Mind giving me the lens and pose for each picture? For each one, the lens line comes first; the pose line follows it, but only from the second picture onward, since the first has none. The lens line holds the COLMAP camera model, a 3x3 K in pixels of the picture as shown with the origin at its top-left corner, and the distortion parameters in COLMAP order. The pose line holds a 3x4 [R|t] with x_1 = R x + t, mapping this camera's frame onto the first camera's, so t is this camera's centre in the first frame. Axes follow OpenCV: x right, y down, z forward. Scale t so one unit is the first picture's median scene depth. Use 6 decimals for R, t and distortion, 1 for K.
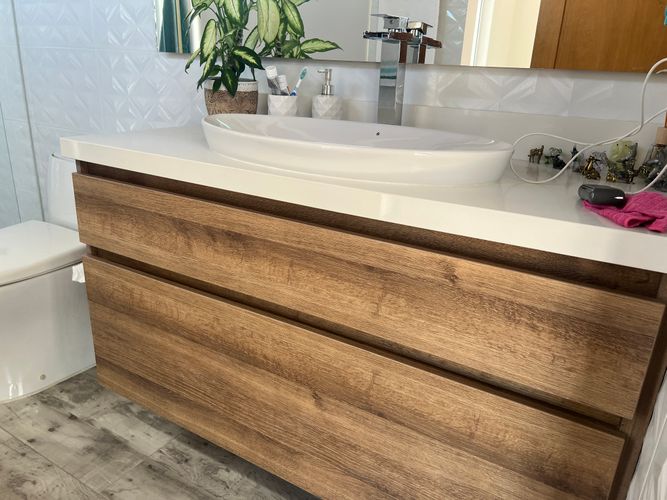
lens RADIAL K [[498.5, 0, 333.5], [0, 498.5, 250.0], [0, 0, 1]] dist [0.009904, -0.001346]
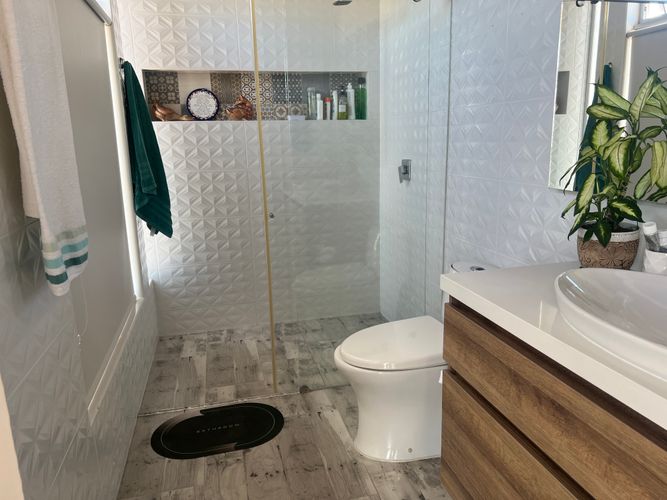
lens RADIAL K [[498.5, 0, 333.5], [0, 498.5, 250.0], [0, 0, 1]] dist [0.009904, -0.001346]
pose [[0.690967, 0.091350, -0.717091, 0.138136], [-0.186687, 0.980883, -0.054931, -0.150058], [0.698364, 0.171827, 0.694811, -0.056227]]
